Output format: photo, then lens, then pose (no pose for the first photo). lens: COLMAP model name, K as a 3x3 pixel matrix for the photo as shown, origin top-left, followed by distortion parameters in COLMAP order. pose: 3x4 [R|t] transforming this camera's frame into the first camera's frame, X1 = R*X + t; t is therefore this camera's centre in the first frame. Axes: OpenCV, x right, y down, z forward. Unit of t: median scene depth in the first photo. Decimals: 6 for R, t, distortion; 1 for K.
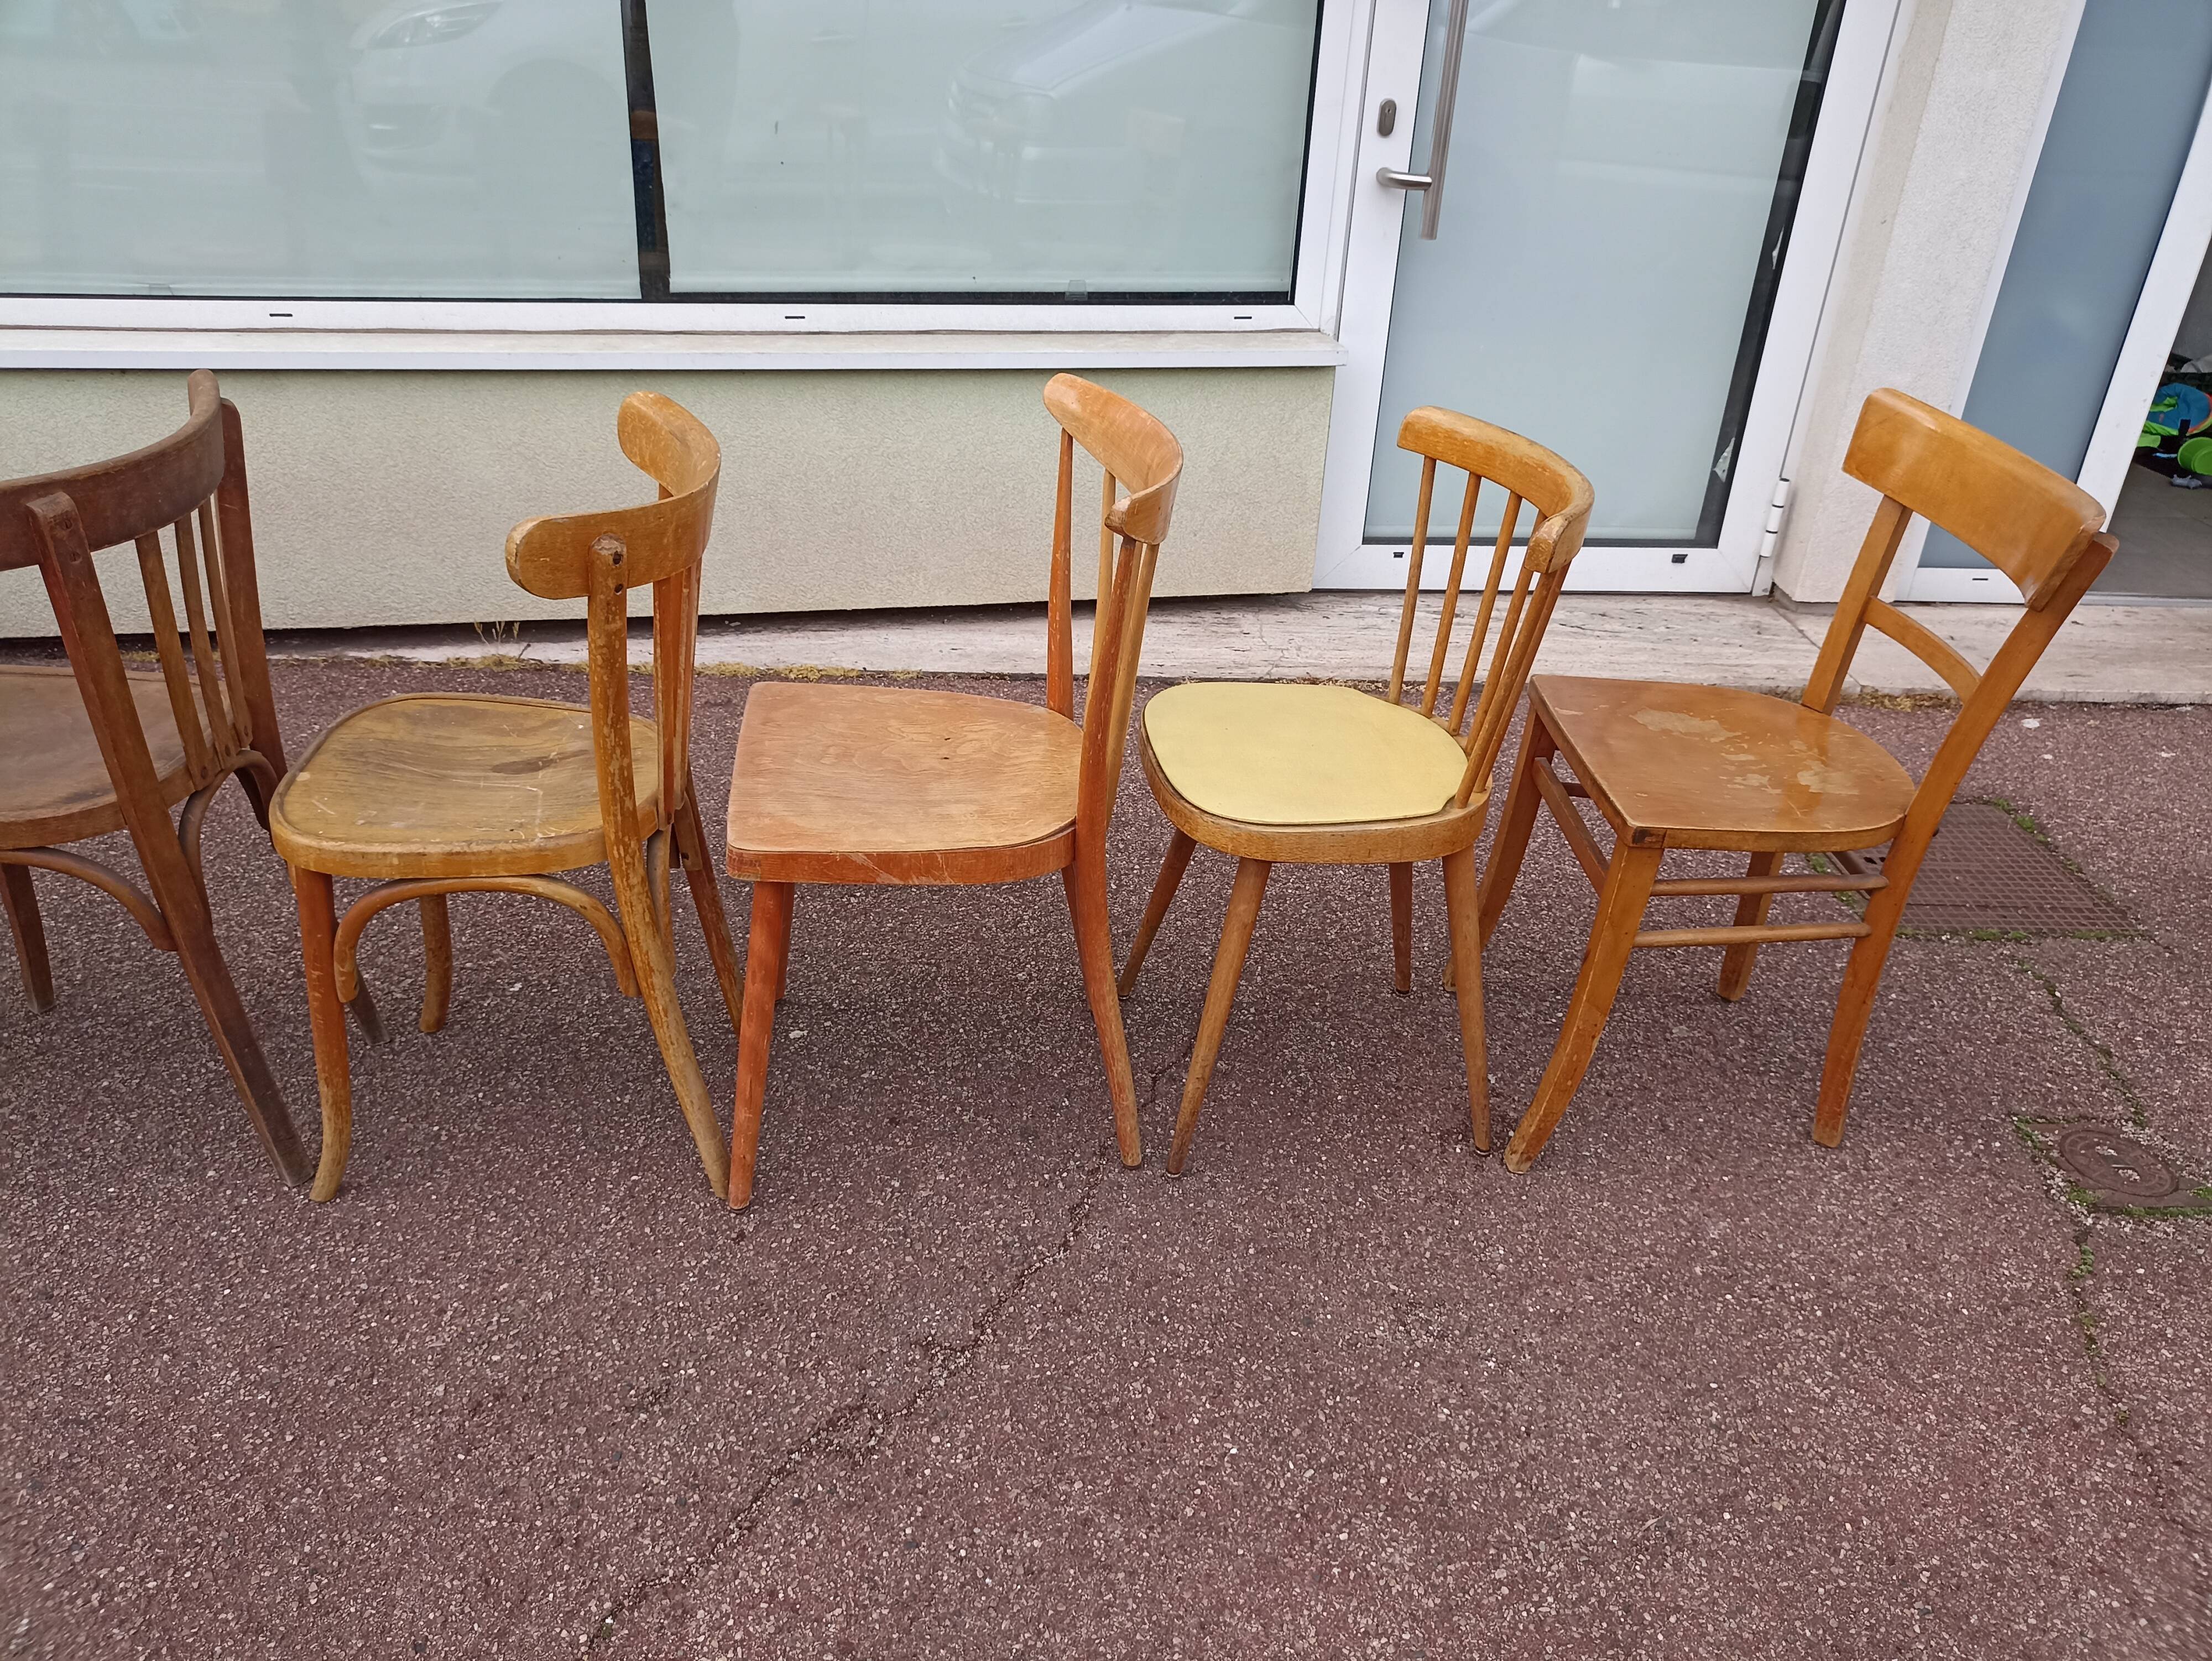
lens RADIAL K [[1625.9, 0, 1126.6], [0, 1625.9, 837.6], [0, 0, 1]] dist [0.021879, -0.010351]
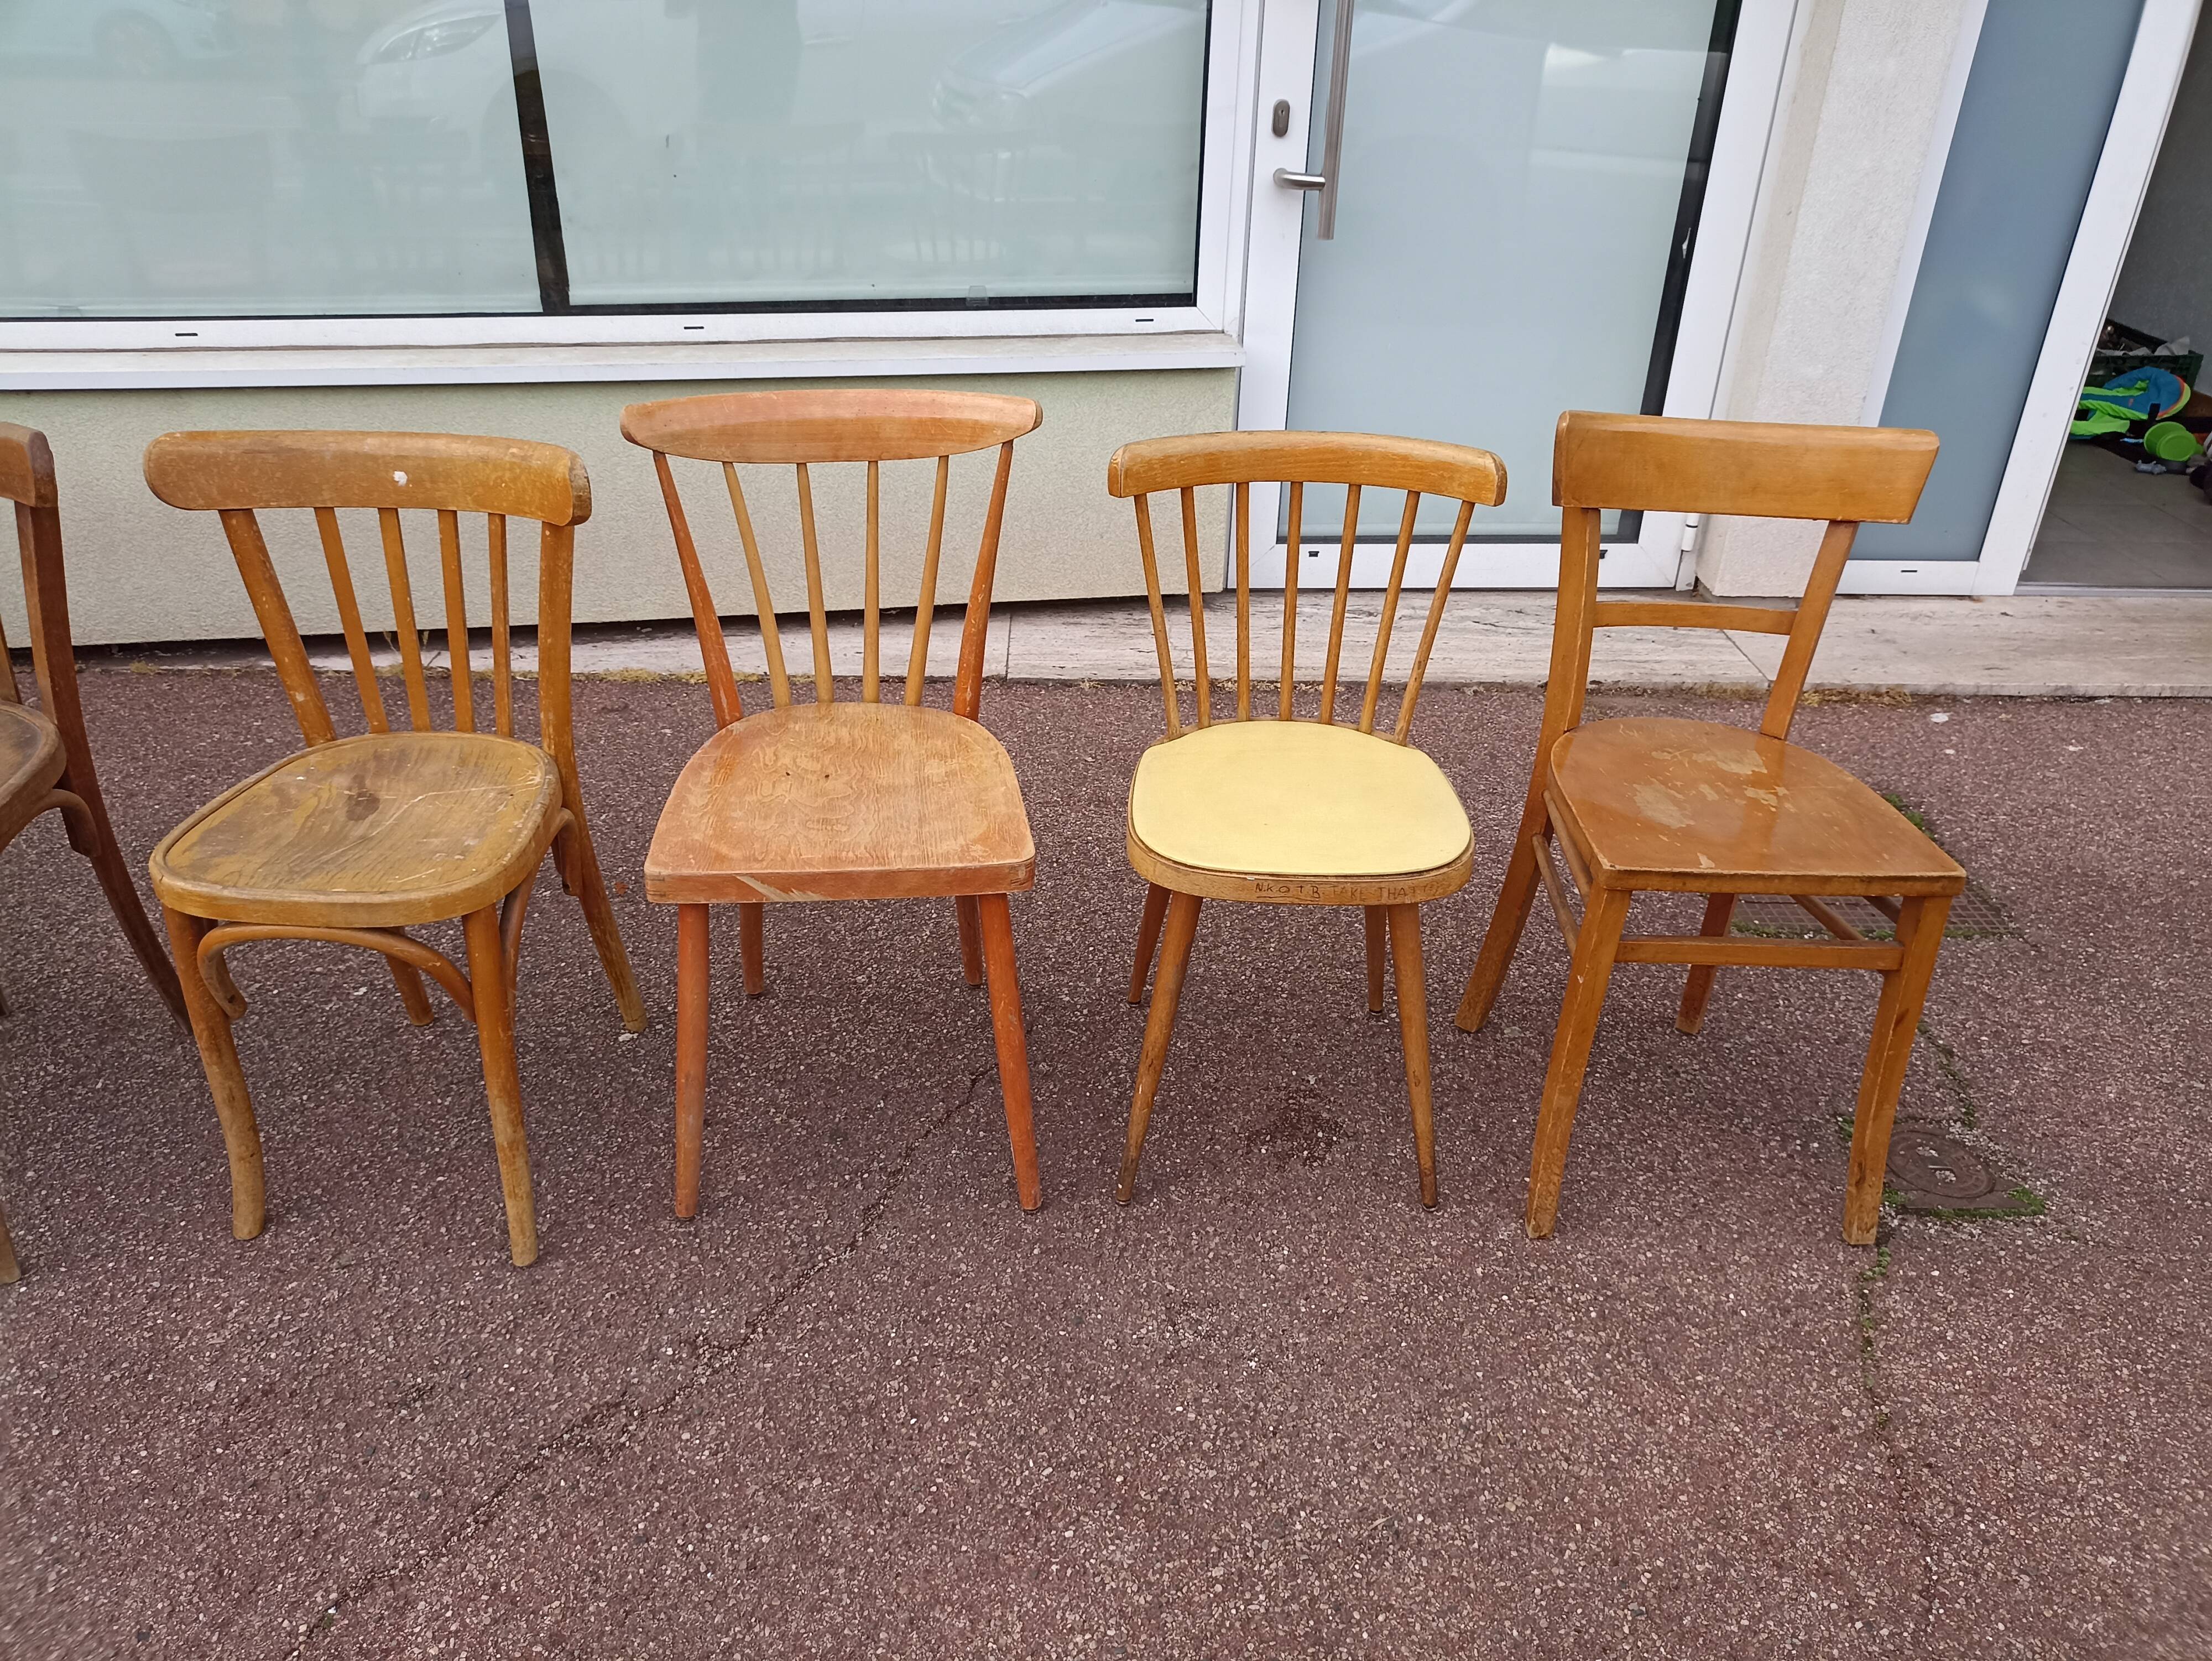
lens RADIAL K [[1625.9, 0, 1133.0], [0, 1625.9, 835.2], [0, 0, 1]] dist [0.021879, -0.010351]
pose [[0.999417, -0.005800, -0.033634, 0.135206], [0.005881, 0.999980, 0.002319, -0.005452], [0.033620, -0.002515, 0.999432, -0.007582]]
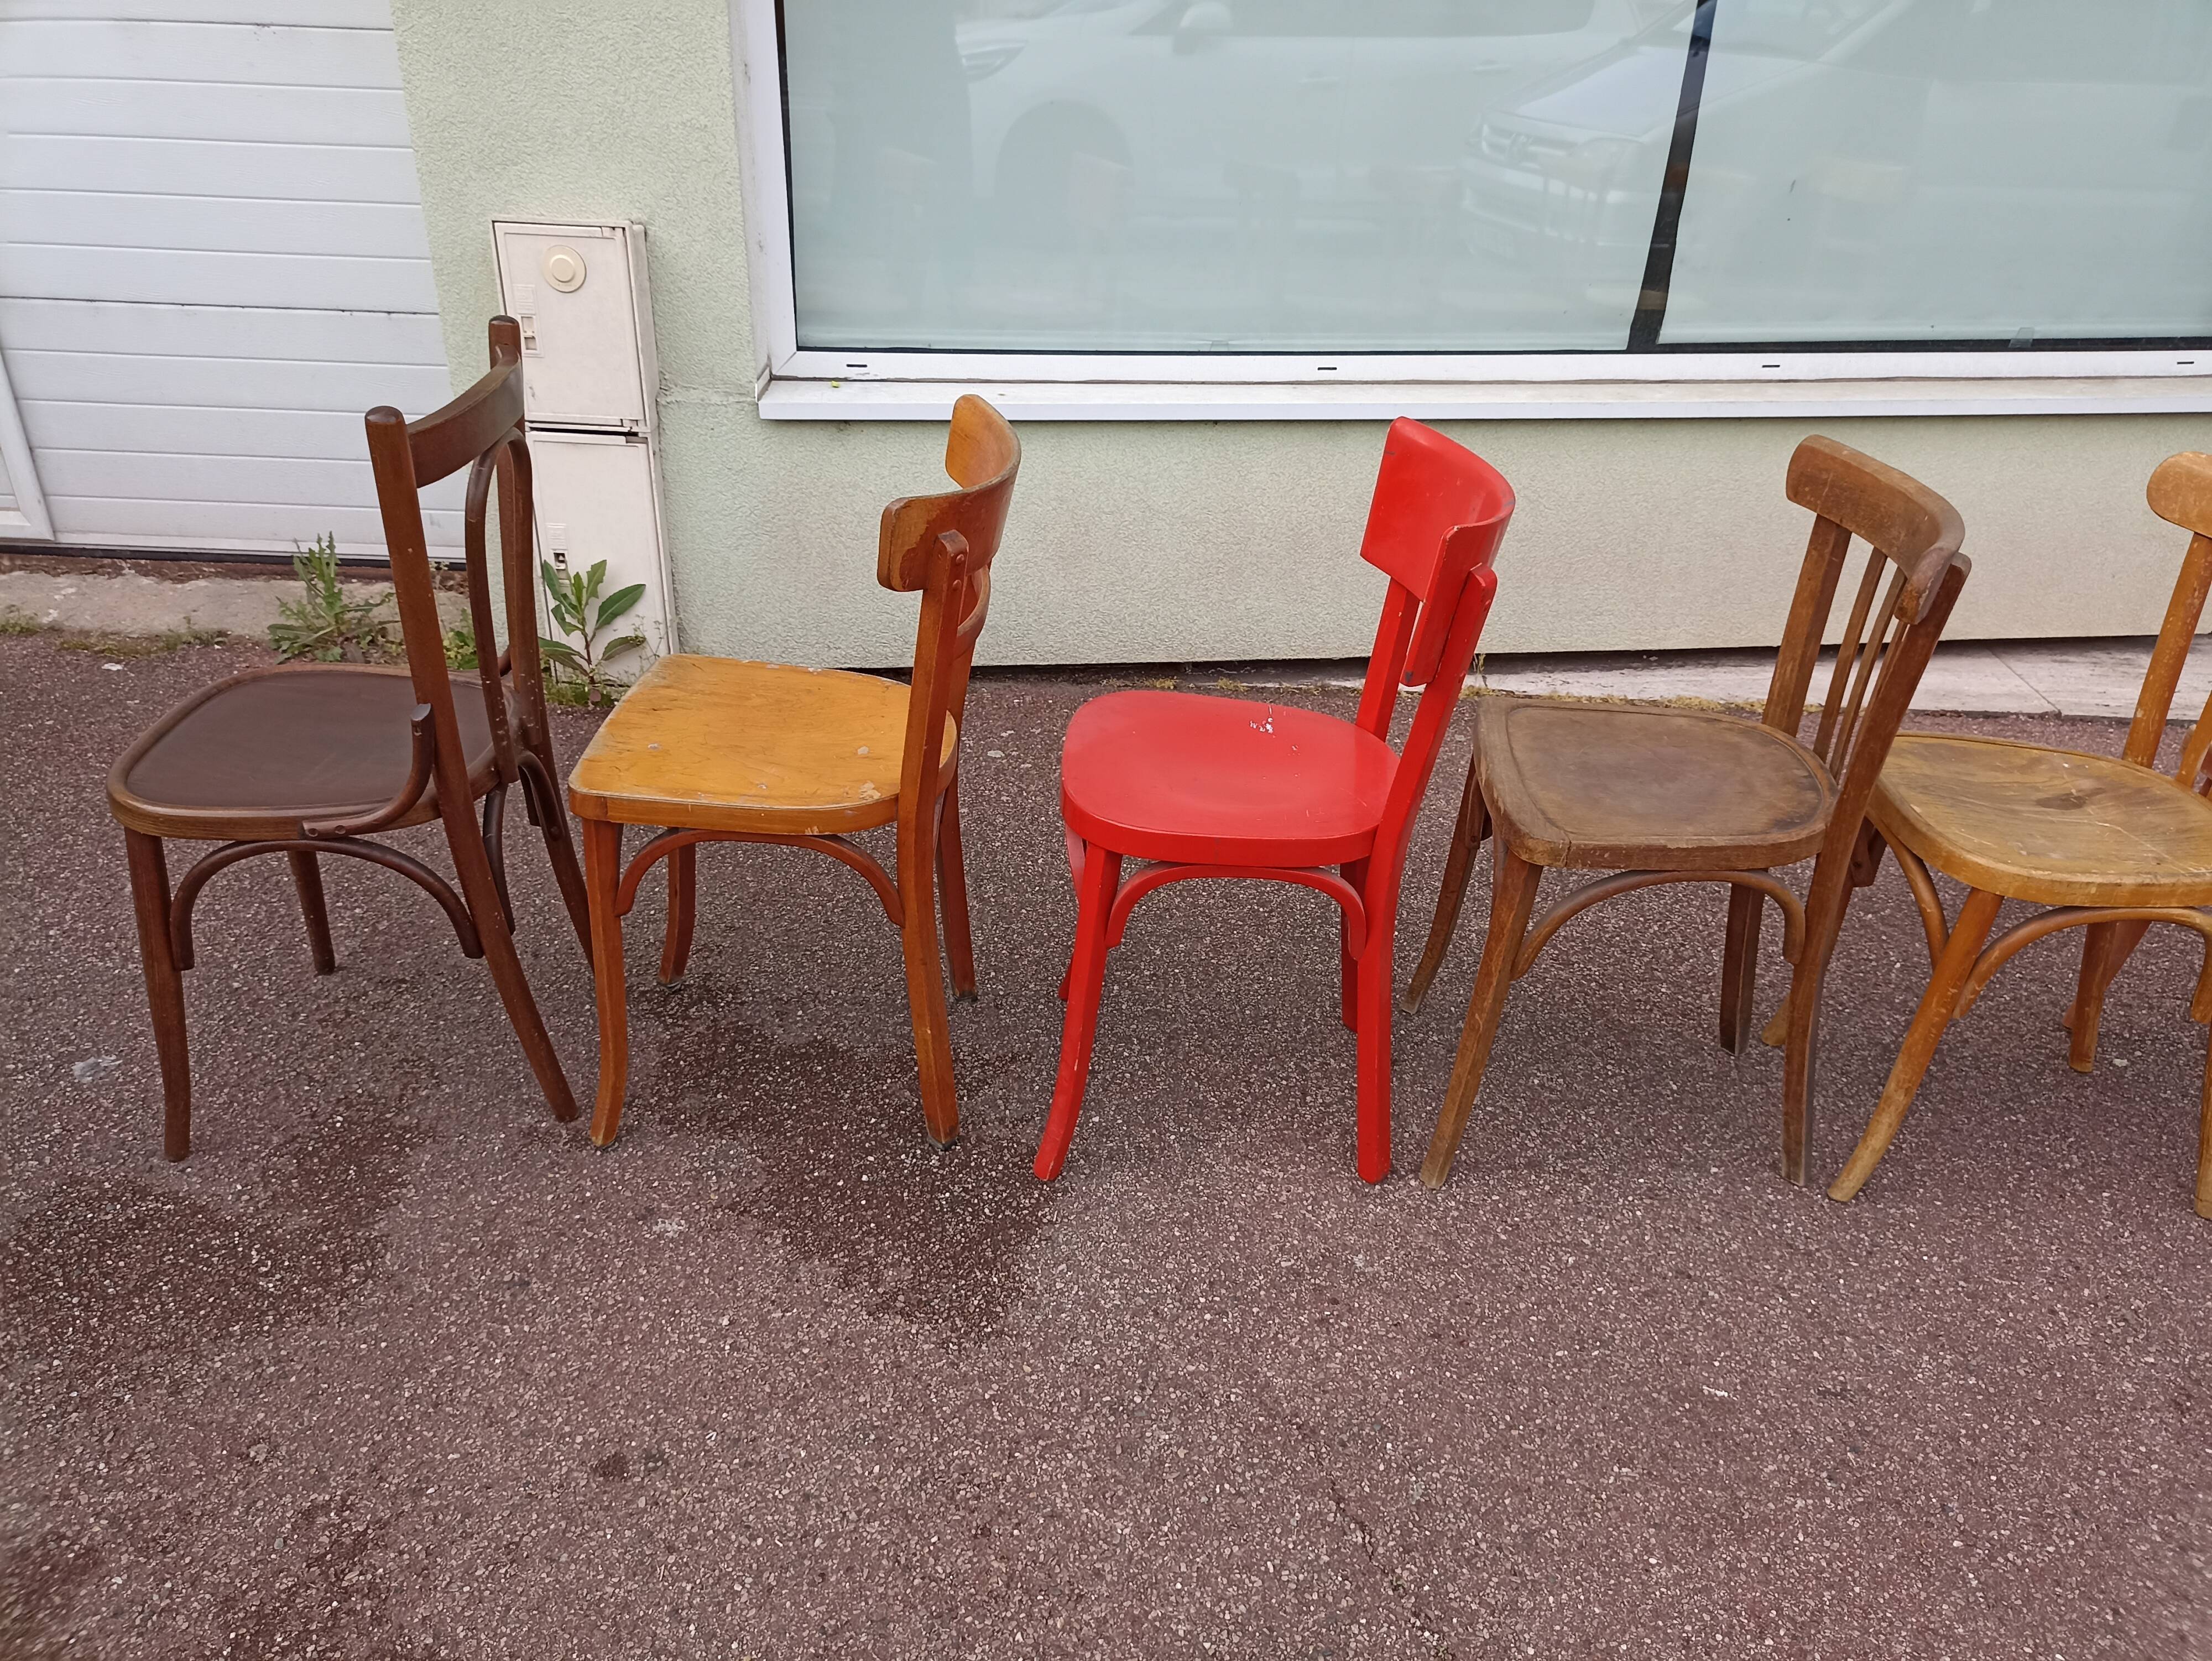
lens RADIAL K [[1625.9, 0, 1122.5], [0, 1625.9, 839.0], [0, 0, 1]] dist [0.021879, -0.010351]
pose [[0.995147, 0.026799, -0.094679, -0.672913], [-0.027987, 0.999545, -0.011243, 0.007071], [0.094334, 0.013838, 0.995444, -0.092639]]
